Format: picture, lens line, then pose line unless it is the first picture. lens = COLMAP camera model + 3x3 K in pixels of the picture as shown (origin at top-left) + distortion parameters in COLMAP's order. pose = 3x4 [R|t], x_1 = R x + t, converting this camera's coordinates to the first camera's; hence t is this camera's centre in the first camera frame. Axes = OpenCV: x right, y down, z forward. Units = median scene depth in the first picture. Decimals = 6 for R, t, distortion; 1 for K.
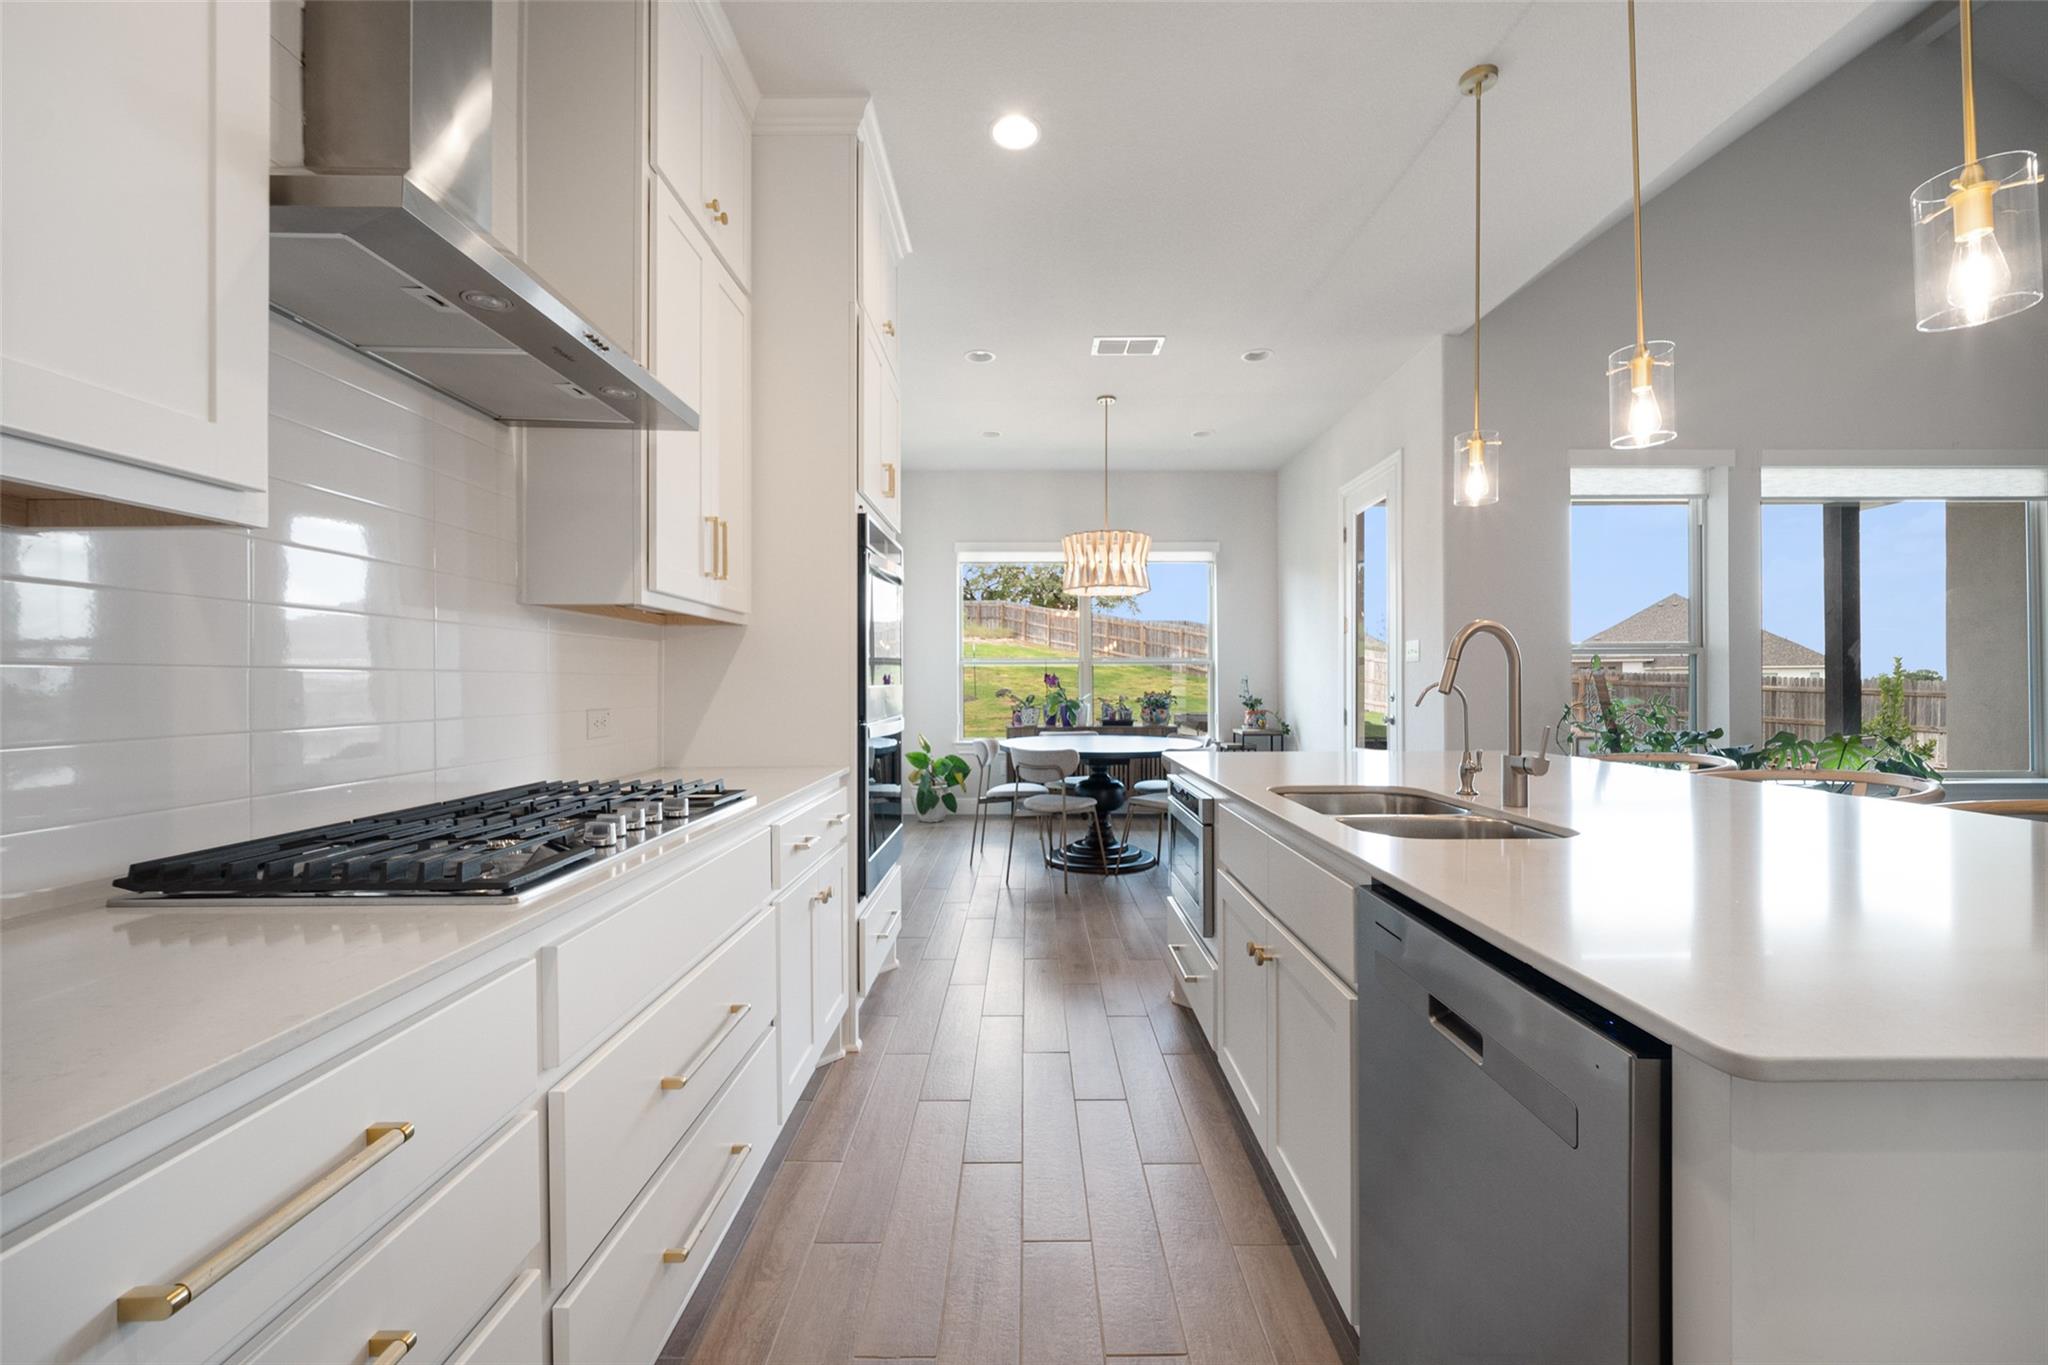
lens RADIAL K [[851.4, 0, 1026.4], [0, 851.4, 671.0], [0, 0, 1]] dist [-0.000492, 0.000071]
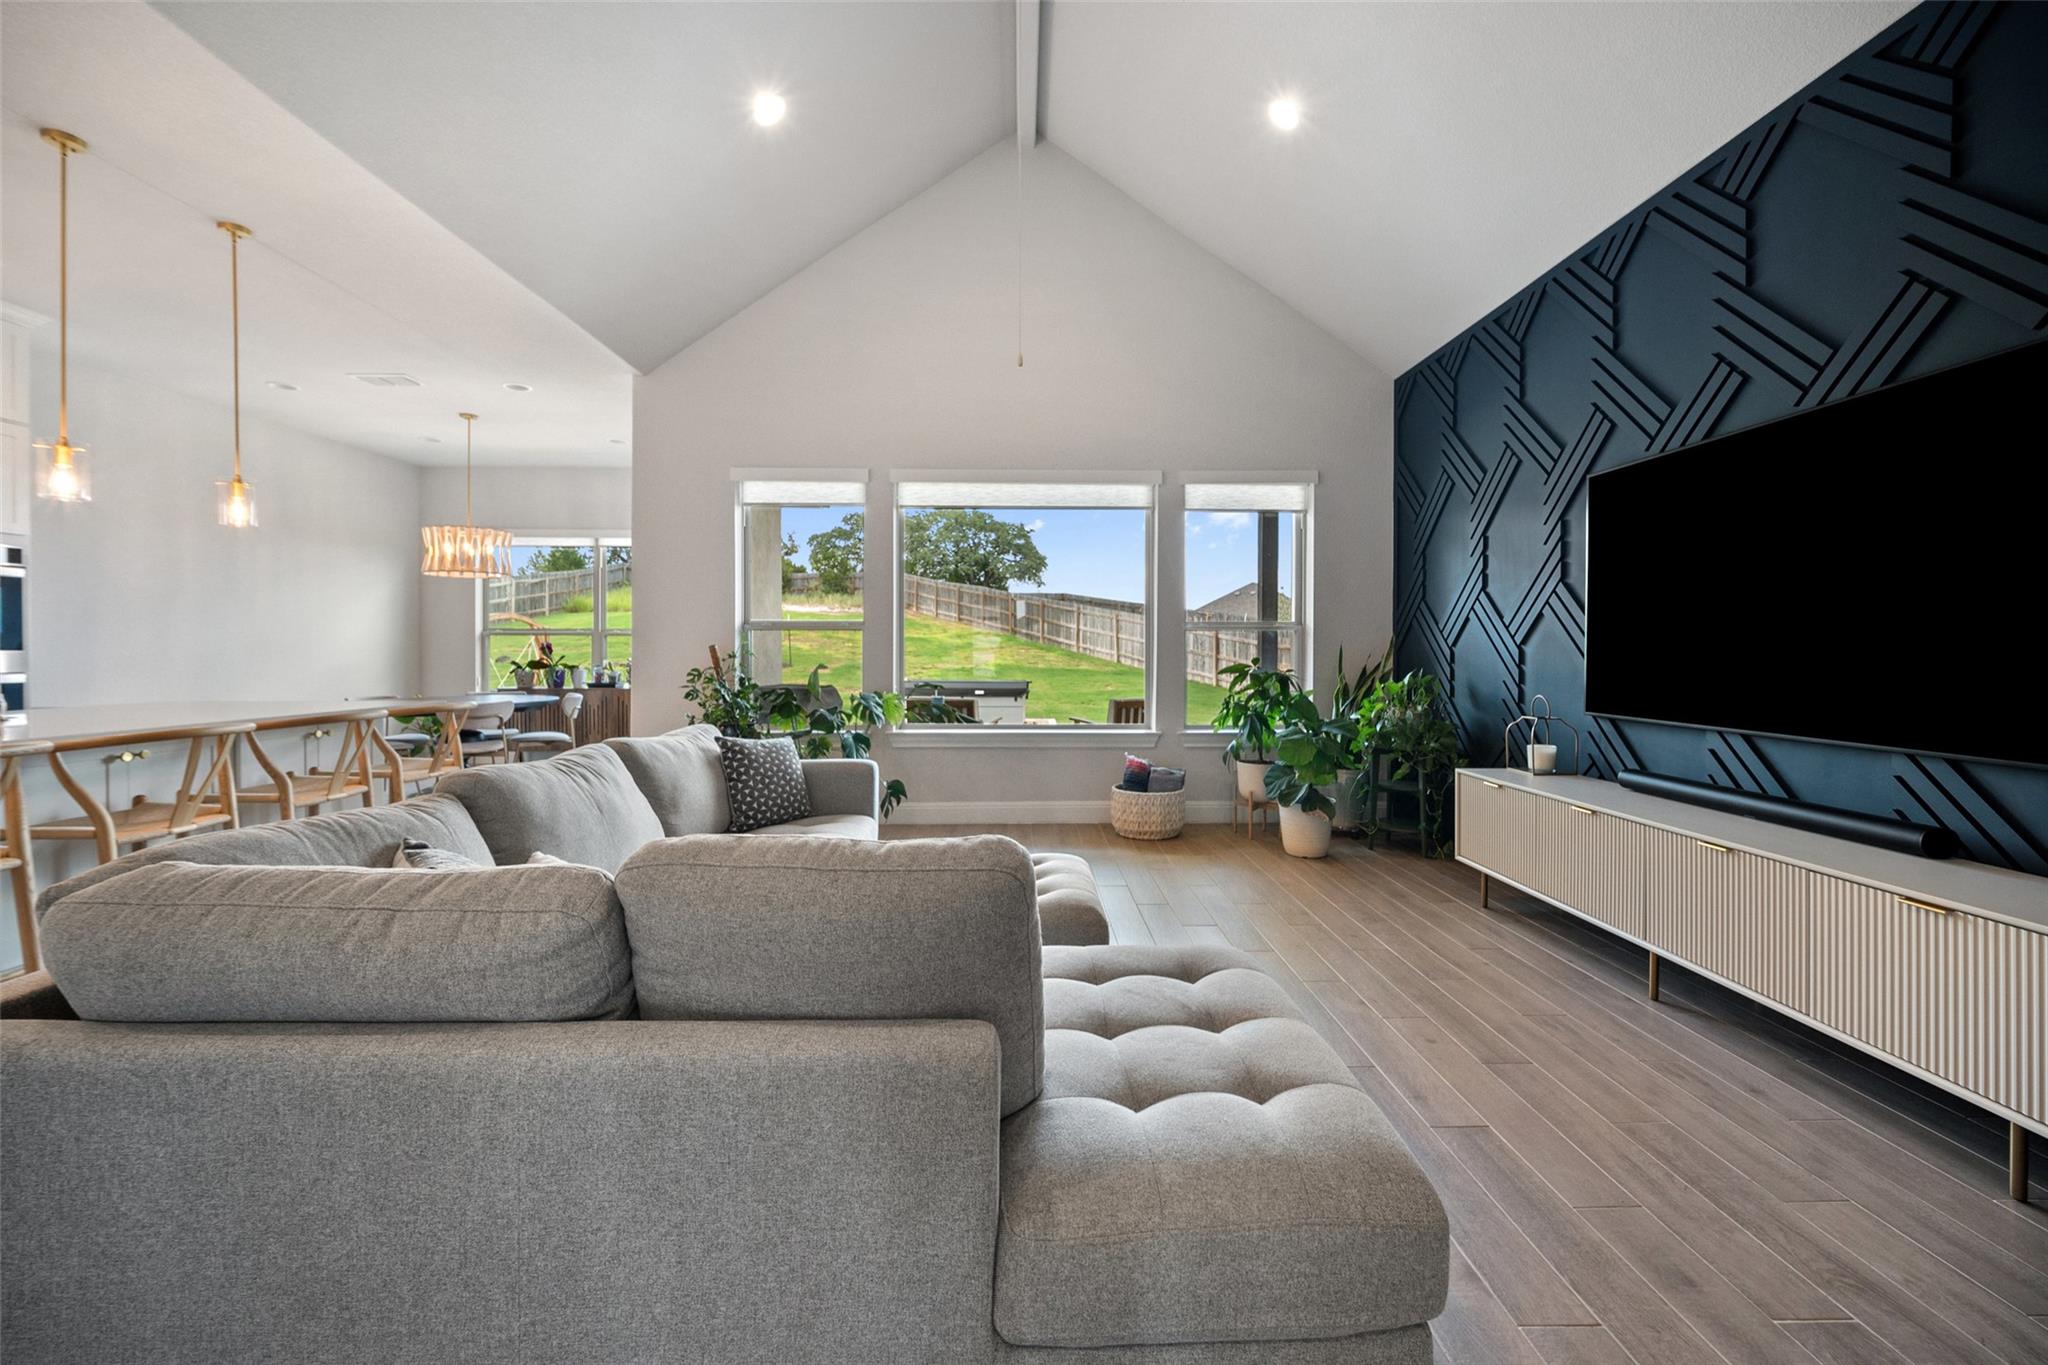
lens RADIAL K [[832.8, 0, 1020.8], [0, 832.8, 639.7], [0, 0, 1]] dist [-0.000677, -0.000130]
pose [[0.999797, 0.009883, 0.017538, 0.772222], [-0.009876, 0.999951, -0.000489, -0.007152], [-0.017542, 0.000316, 0.999846, -0.172907]]
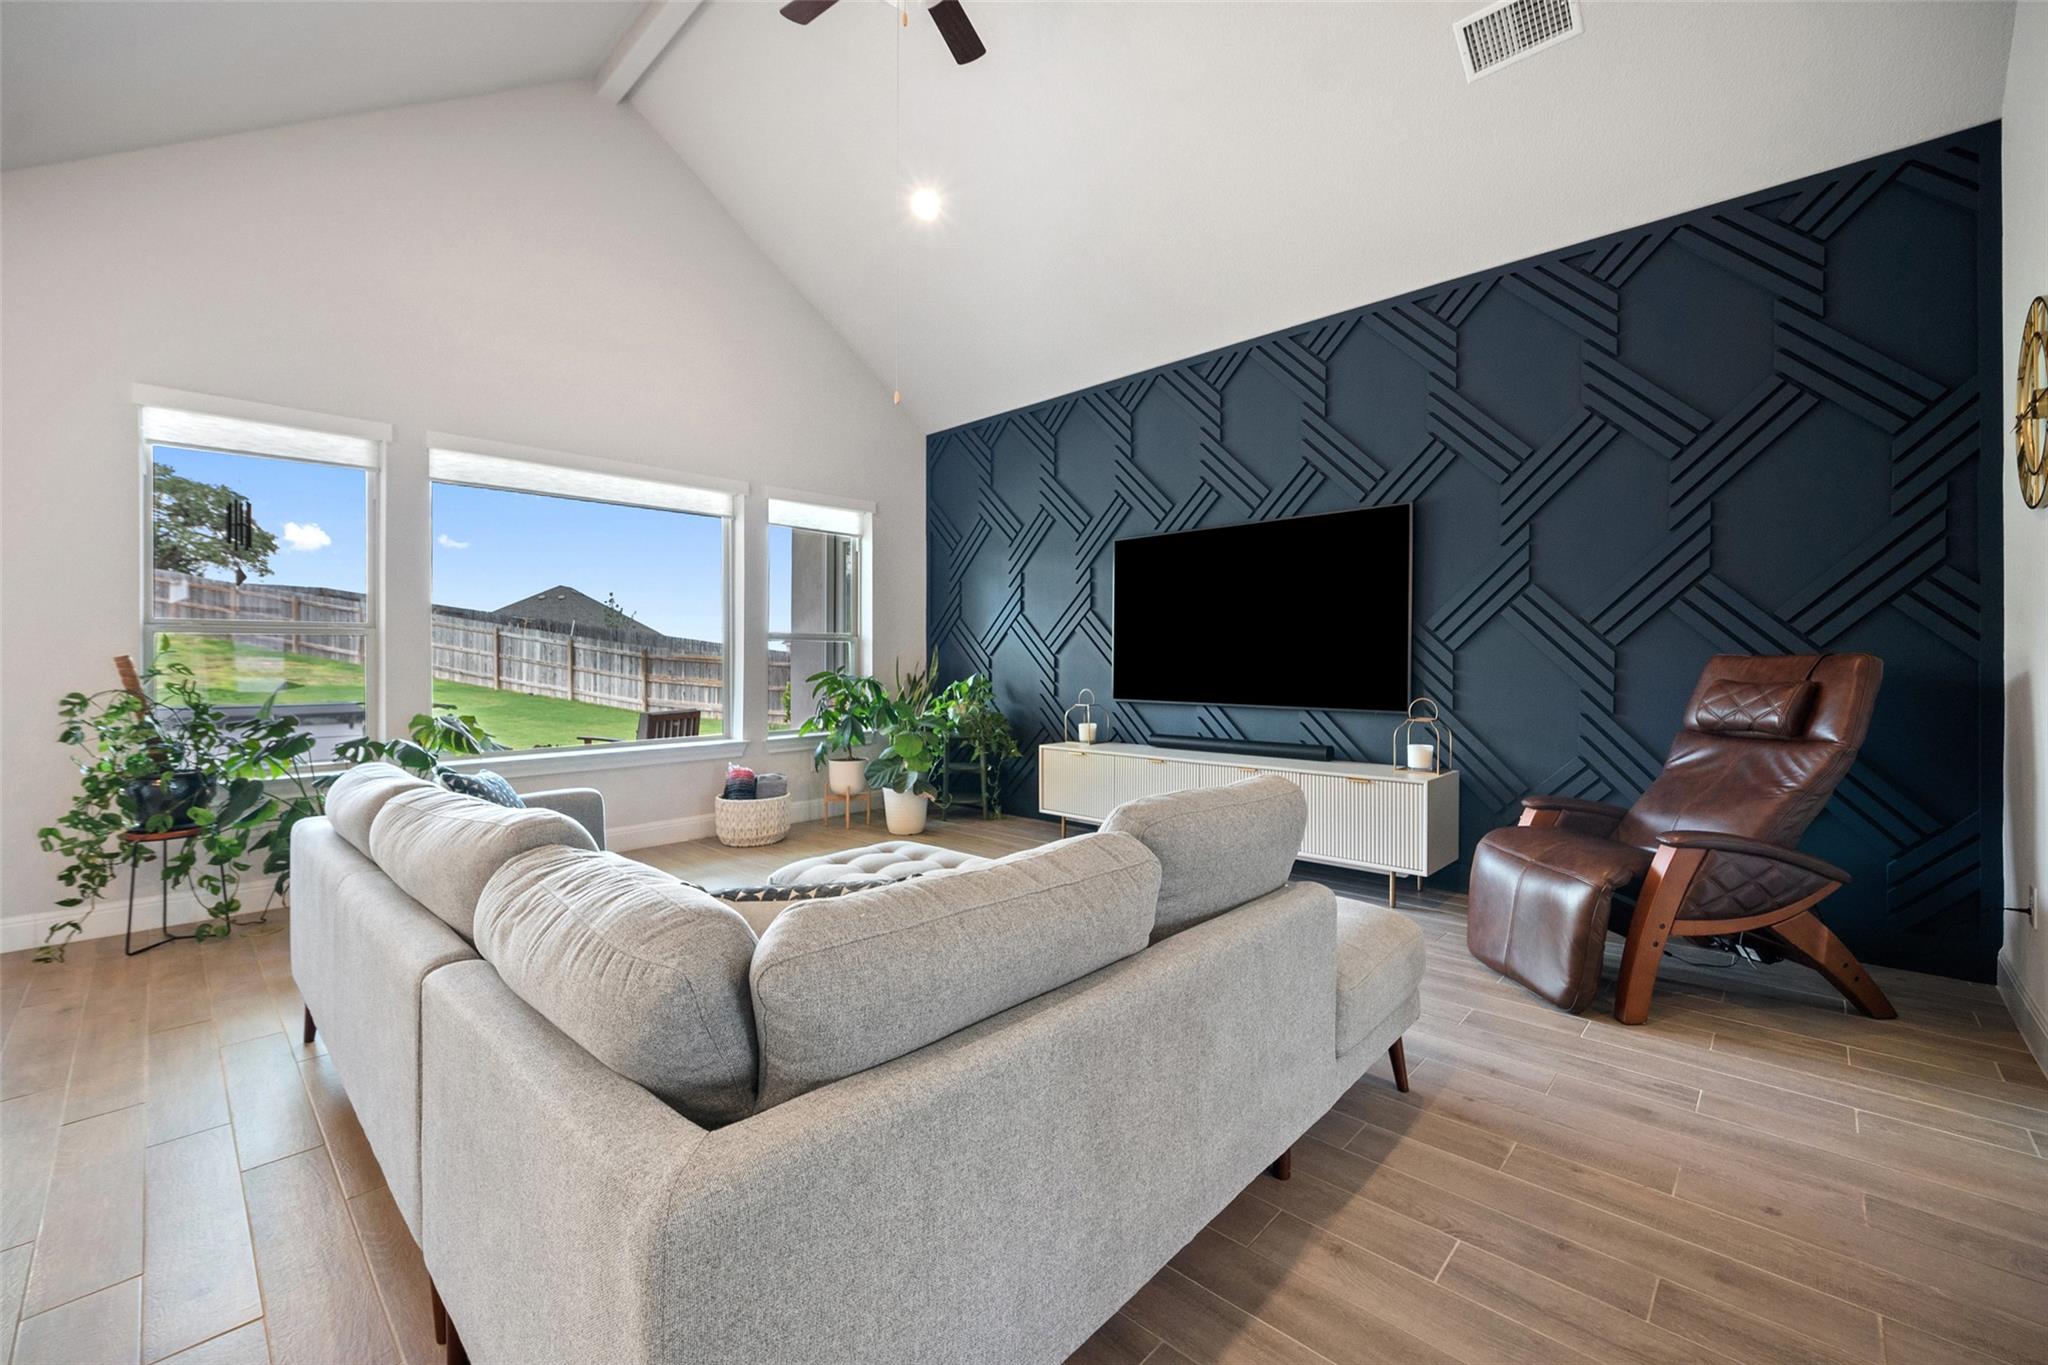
lens RADIAL K [[832.8, 0, 1021.6], [0, 832.8, 667.2], [0, 0, 1]] dist [-0.000677, -0.000130]
pose [[0.688407, -0.003362, 0.725317, 0.492567], [-0.009243, 0.999867, 0.013408, -0.004846], [-0.725265, -0.015934, 0.688285, -0.124752]]
